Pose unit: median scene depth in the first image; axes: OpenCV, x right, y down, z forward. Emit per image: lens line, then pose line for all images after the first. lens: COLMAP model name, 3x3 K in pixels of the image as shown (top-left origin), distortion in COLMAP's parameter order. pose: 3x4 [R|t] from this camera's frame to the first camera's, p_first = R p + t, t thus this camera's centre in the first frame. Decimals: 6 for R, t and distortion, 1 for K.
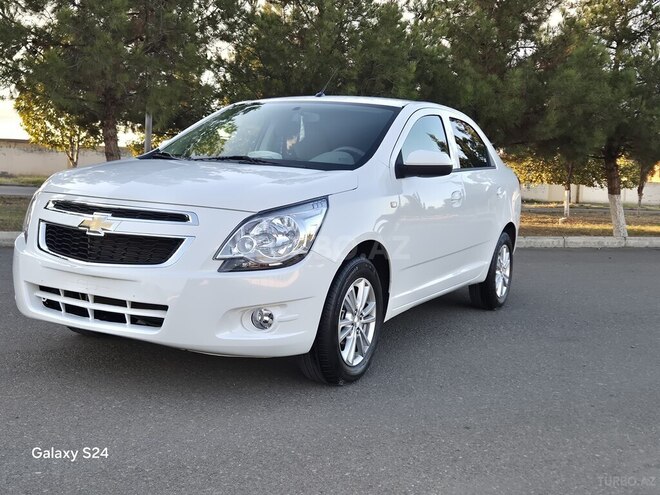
lens RADIAL K [[737.2, 0, 319.7], [0, 737.2, 248.3], [0, 0, 1]] dist [0.050579, -0.014632]
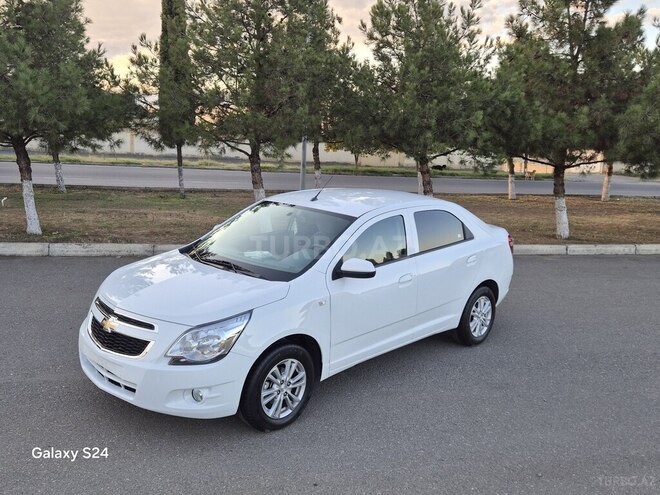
lens RADIAL K [[590.3, 0, 332.2], [0, 590.3, 249.7], [0, 0, 1]] dist [0.089380, -0.088977]
pose [[0.965784, 0.036837, -0.256720, 0.444456], [-0.018550, 0.997138, 0.073292, -0.268082], [0.258685, -0.066022, 0.963703, -0.093740]]
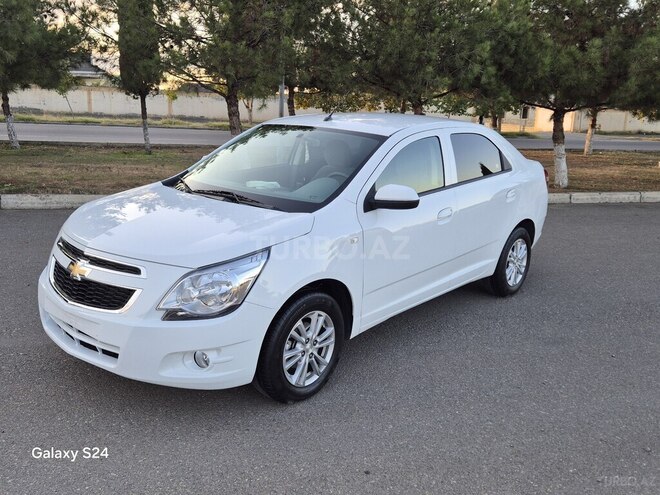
lens RADIAL K [[594.6, 0, 330.0], [0, 594.6, 247.5], [0, 0, 1]] dist [0.092561, -0.109531]
pose [[0.977857, 0.034400, -0.206427, 0.272997], [-0.008023, 0.991834, 0.127282, -0.177366], [0.209119, -0.122808, 0.970148, 0.131018]]
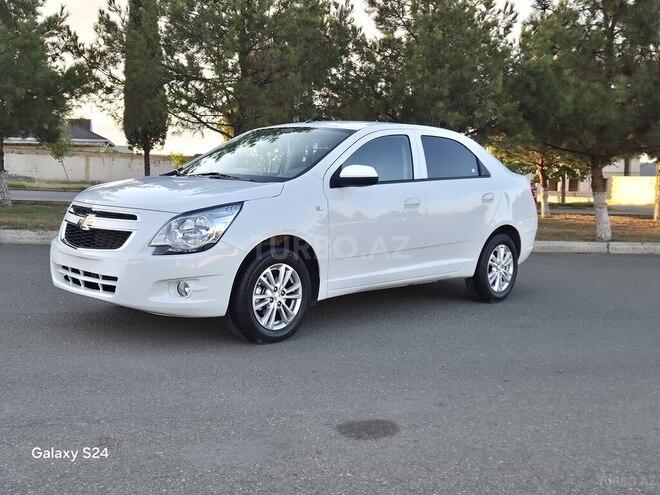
lens RADIAL K [[731.0, 0, 325.9], [0, 731.0, 247.3], [0, 0, 1]] dist [0.082023, -0.049599]
pose [[0.964747, 0.008805, -0.263031, 0.488425], [-0.012389, 0.999852, -0.011970, 0.026090], [0.262886, 0.014807, 0.964713, -0.249431]]
